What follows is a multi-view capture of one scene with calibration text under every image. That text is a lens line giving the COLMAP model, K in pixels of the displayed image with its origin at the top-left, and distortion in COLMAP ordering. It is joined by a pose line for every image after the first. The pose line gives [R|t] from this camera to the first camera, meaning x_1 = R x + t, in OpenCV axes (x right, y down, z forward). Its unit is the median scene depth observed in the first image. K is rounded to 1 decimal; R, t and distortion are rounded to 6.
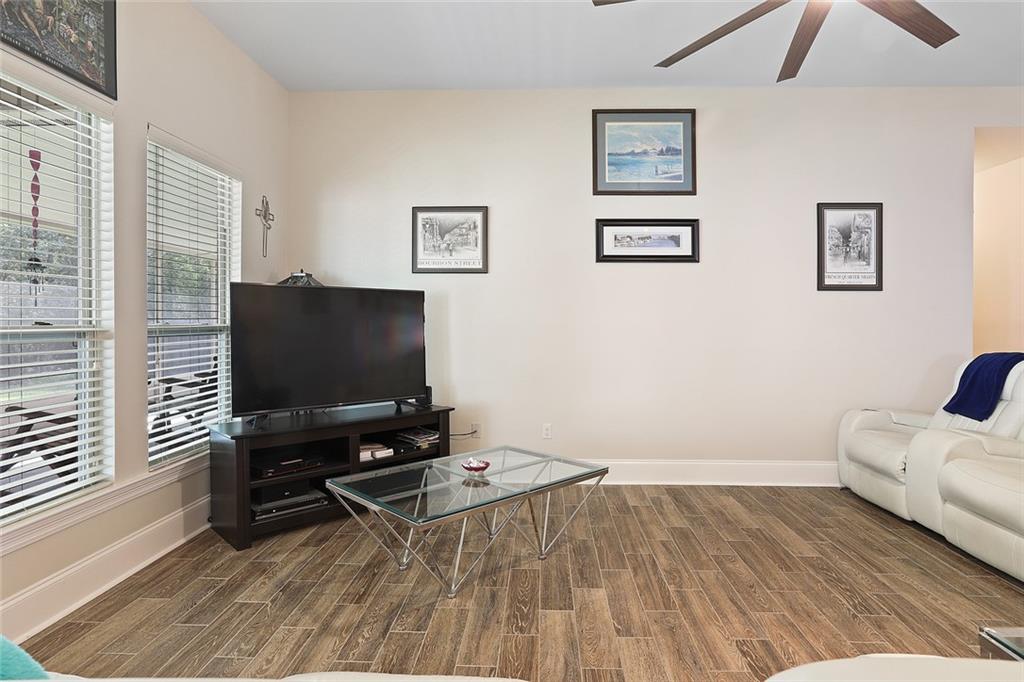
lens RADIAL K [[558.4, 0, 511.3], [0, 558.4, 335.9], [0, 0, 1]] dist [-0.030843, 0.003311]
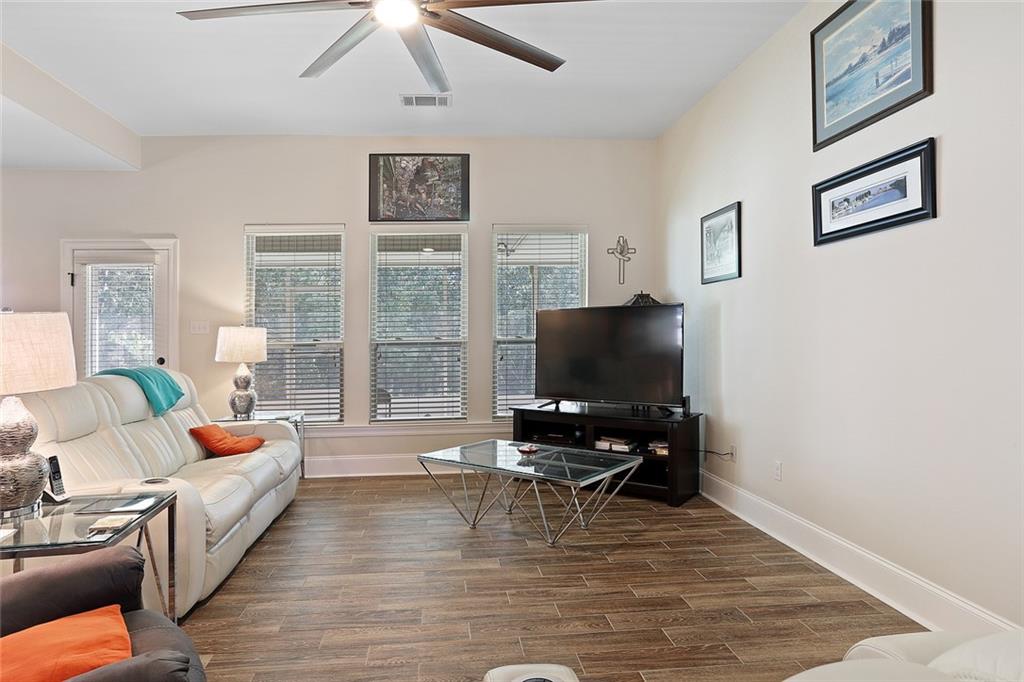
lens RADIAL K [[618.7, 0, 508.1], [0, 618.7, 337.4], [0, 0, 1]] dist [0.024589, 0.006604]
pose [[0.145150, -0.004497, -0.989399, 0.881603], [-0.008720, 0.999945, -0.005824, -0.008230], [0.989371, 0.009473, 0.145103, 0.503145]]
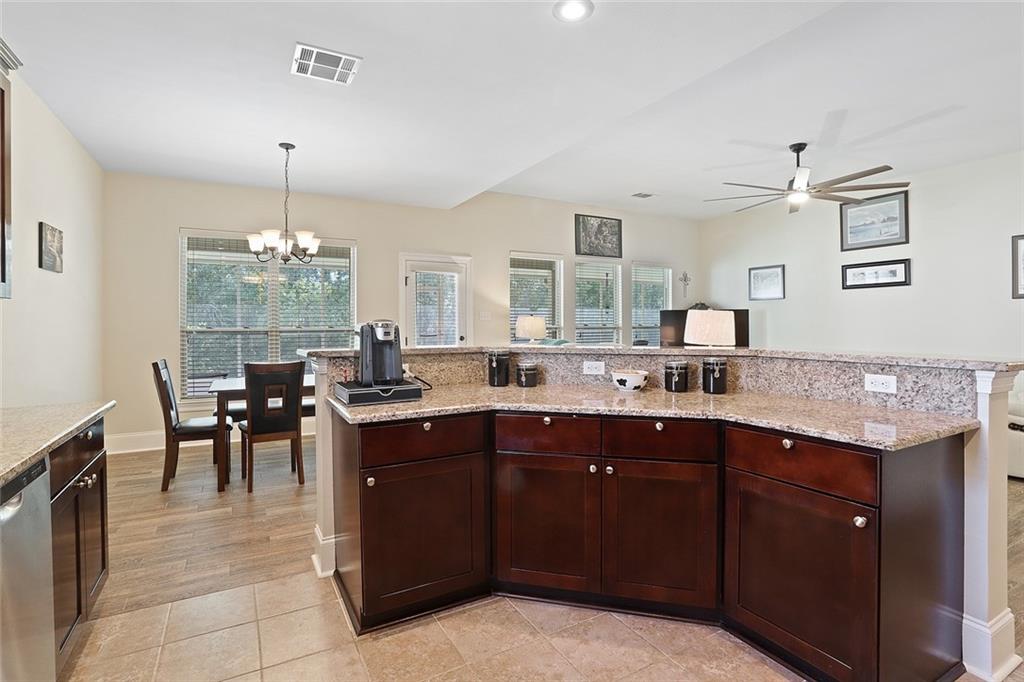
lens RADIAL K [[499.4, 0, 539.0], [0, 499.4, 330.0], [0, 0, 1]] dist [0.005778, 0.002327]
pose [[0.567206, 0.002206, -0.823573, 0.922781], [-0.014880, 0.999861, -0.007570, 0.023835], [0.823441, 0.016549, 0.567160, -0.700906]]
